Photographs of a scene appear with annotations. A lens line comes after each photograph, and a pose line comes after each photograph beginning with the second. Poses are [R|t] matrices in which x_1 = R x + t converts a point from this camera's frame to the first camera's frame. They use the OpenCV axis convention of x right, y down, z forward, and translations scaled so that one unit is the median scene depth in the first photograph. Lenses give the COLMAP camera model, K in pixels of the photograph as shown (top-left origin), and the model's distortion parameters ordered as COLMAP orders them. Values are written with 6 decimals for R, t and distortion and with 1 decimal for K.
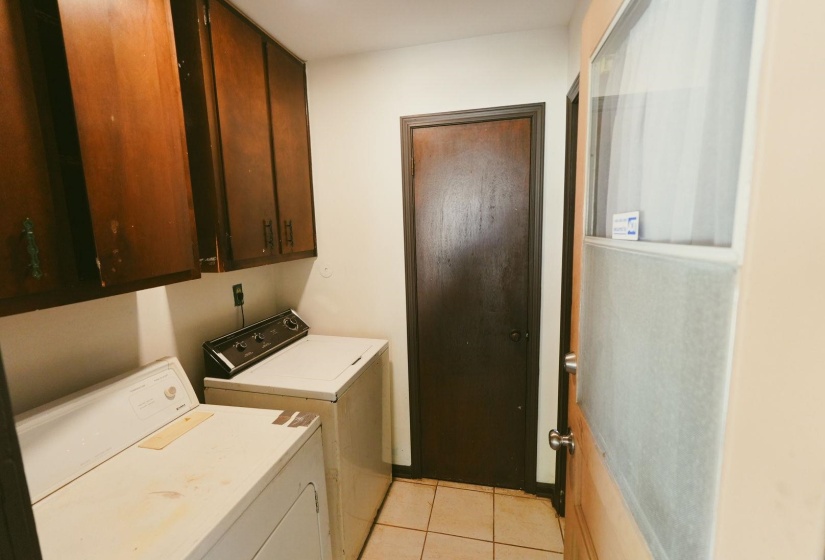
lens RADIAL K [[361.4, 0, 414.0], [0, 361.4, 279.0], [0, 0, 1]] dist [0.000735, 0.000237]
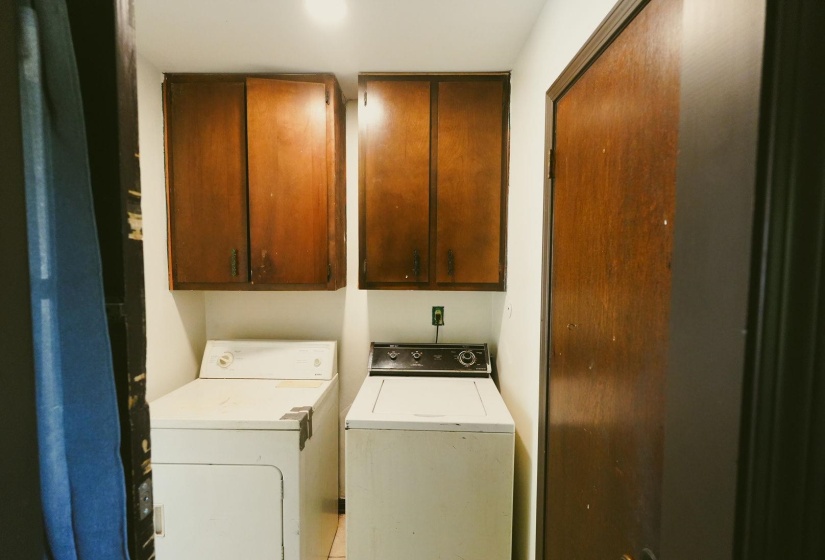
lens RADIAL K [[361.4, 0, 416.0], [0, 361.4, 280.1], [0, 0, 1]] dist [0.000735, 0.000237]
pose [[0.208094, 0.085404, -0.974373, 0.578354], [-0.154872, 0.986491, 0.053391, -0.114611], [0.965770, 0.139793, 0.218509, 0.687258]]
